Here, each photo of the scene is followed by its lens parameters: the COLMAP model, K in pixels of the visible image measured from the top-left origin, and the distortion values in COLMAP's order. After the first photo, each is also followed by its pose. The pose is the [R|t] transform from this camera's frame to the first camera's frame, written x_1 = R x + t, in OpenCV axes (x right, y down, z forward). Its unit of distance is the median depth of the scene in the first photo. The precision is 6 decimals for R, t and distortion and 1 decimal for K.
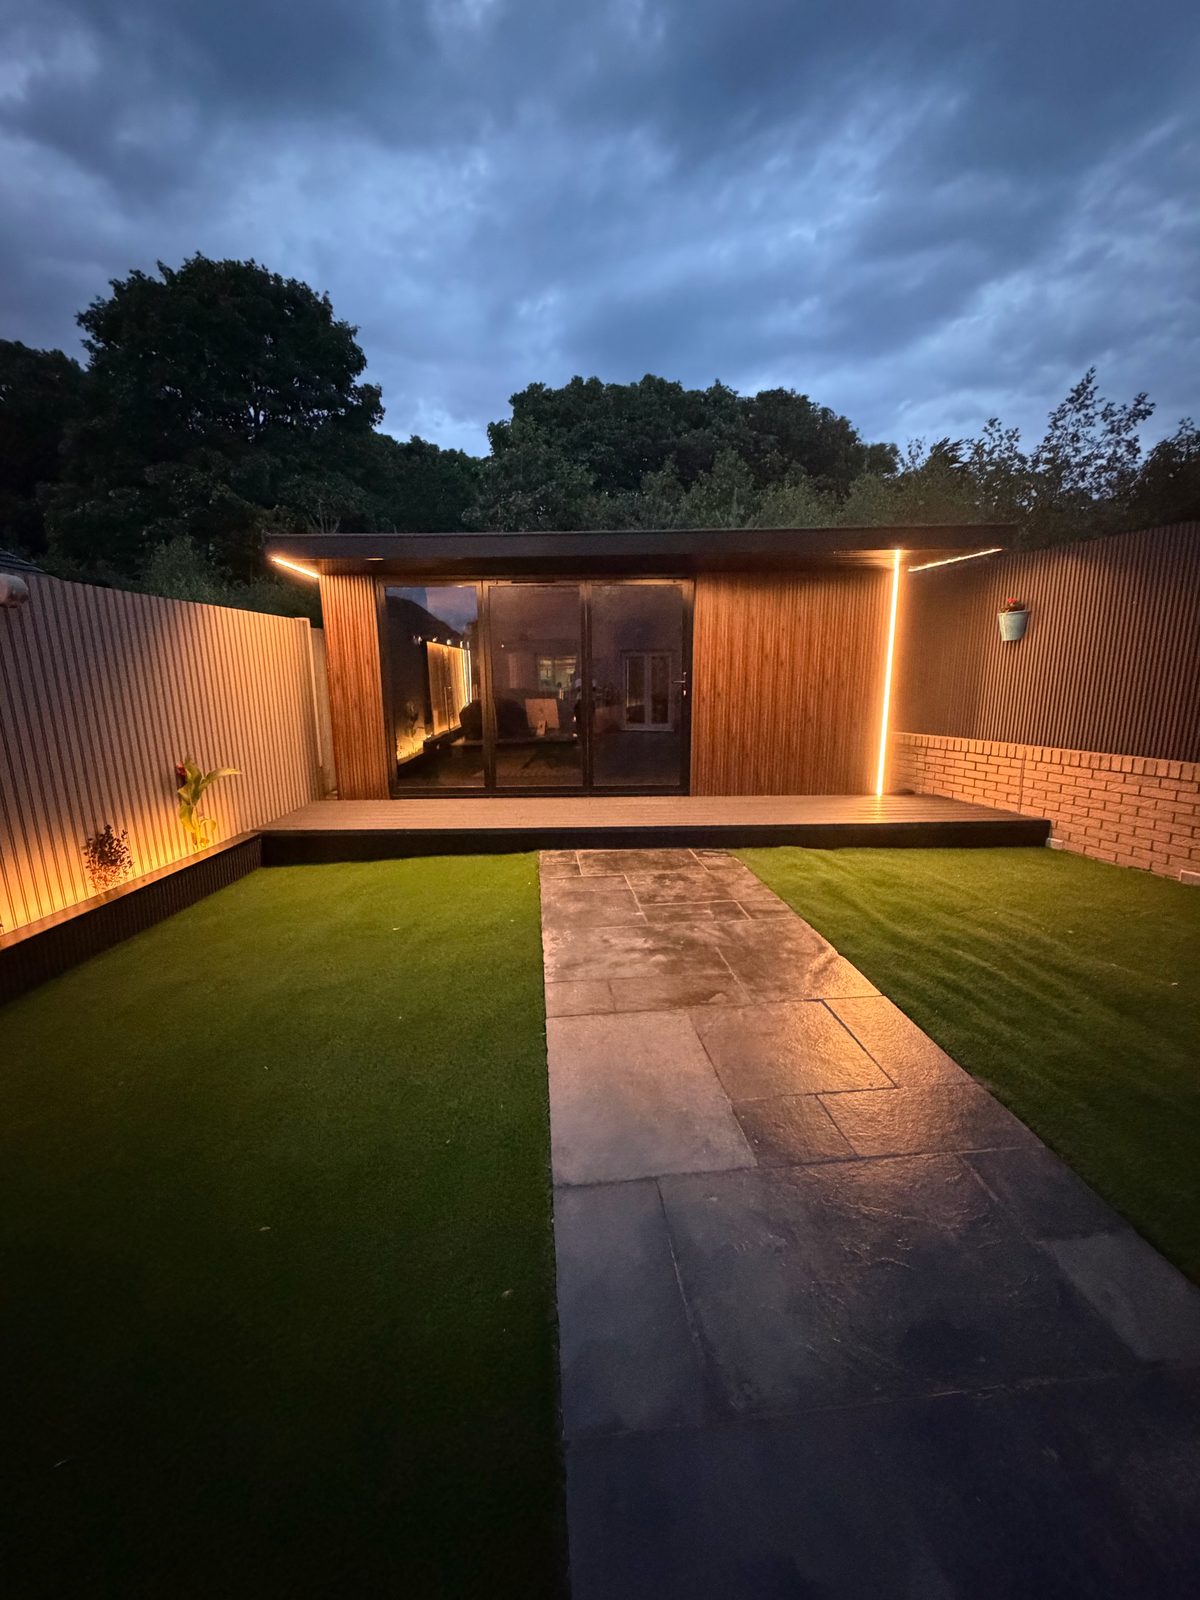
lens RADIAL K [[625.4, 0, 595.5], [0, 625.4, 801.7], [0, 0, 1]] dist [0.001978, 0.000046]
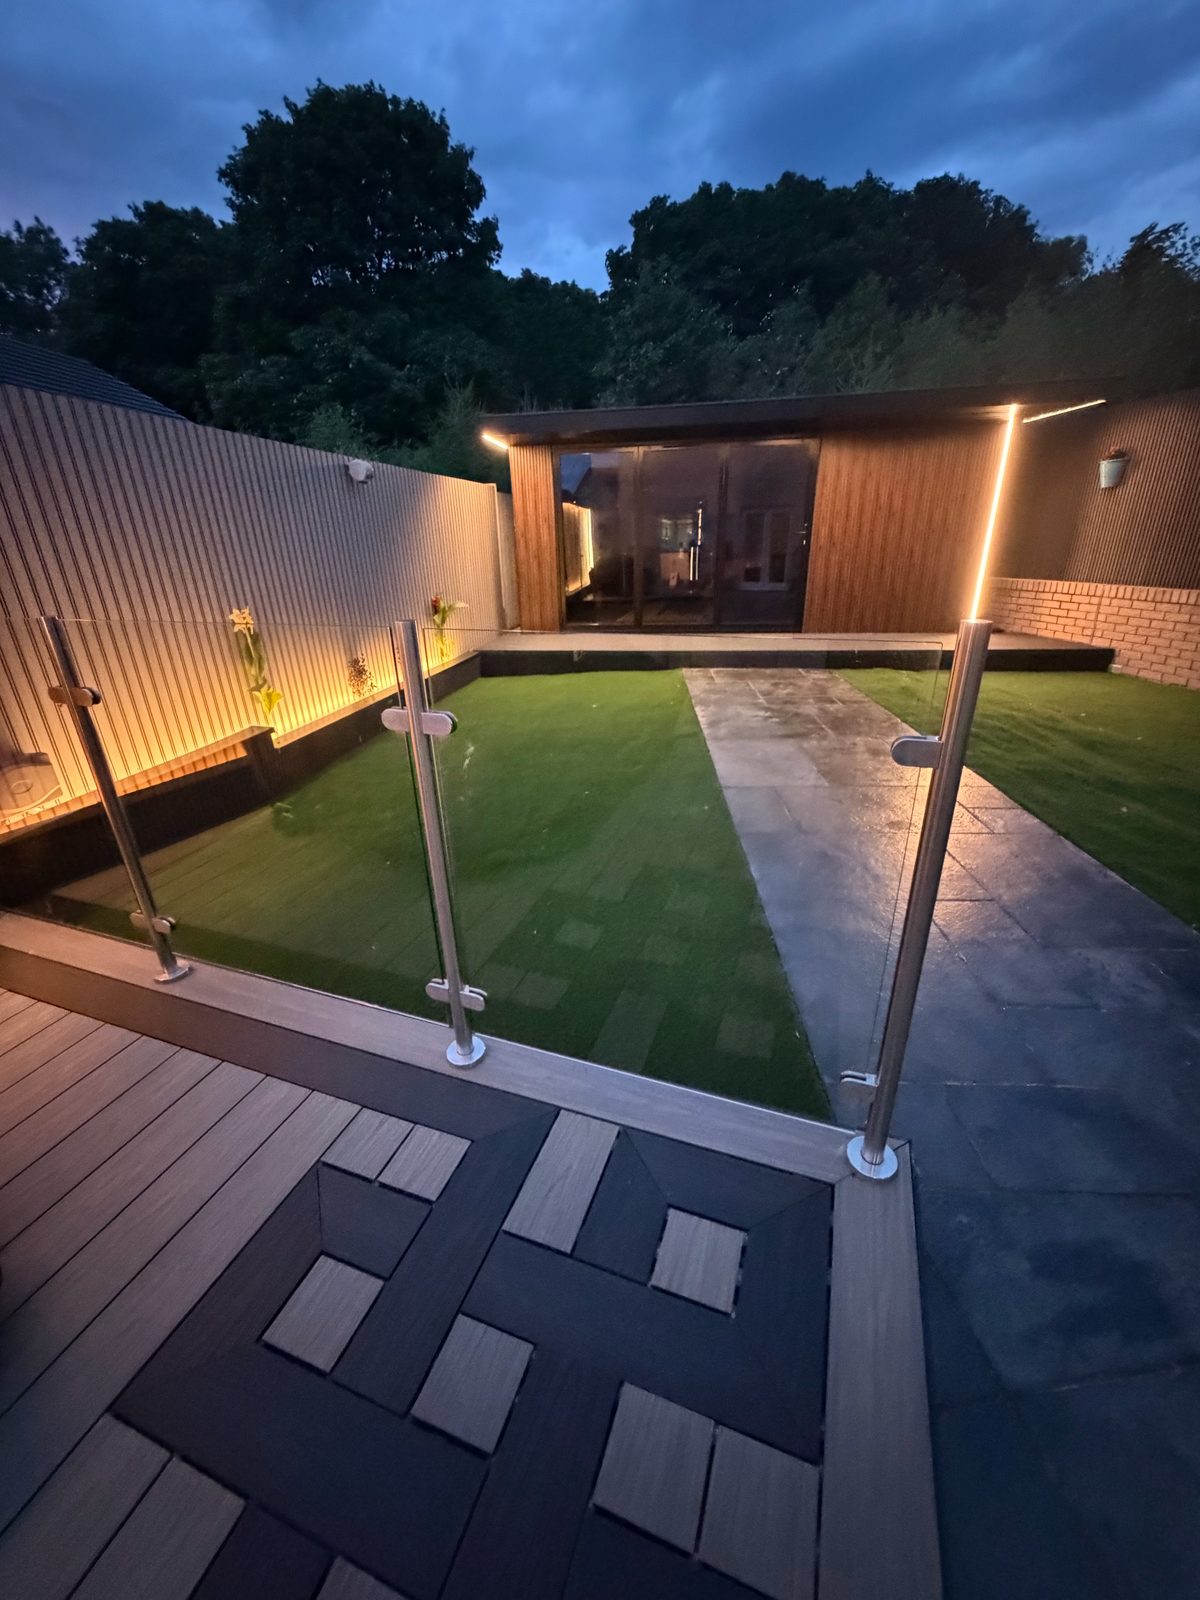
lens RADIAL K [[625.4, 0, 599.1], [0, 625.4, 795.1], [0, 0, 1]] dist [0.001978, 0.000046]
pose [[0.988235, 0.044202, -0.146416, -0.046317], [-0.015759, 0.981659, 0.189991, 0.075567], [0.152128, -0.185449, 0.970807, -0.294663]]
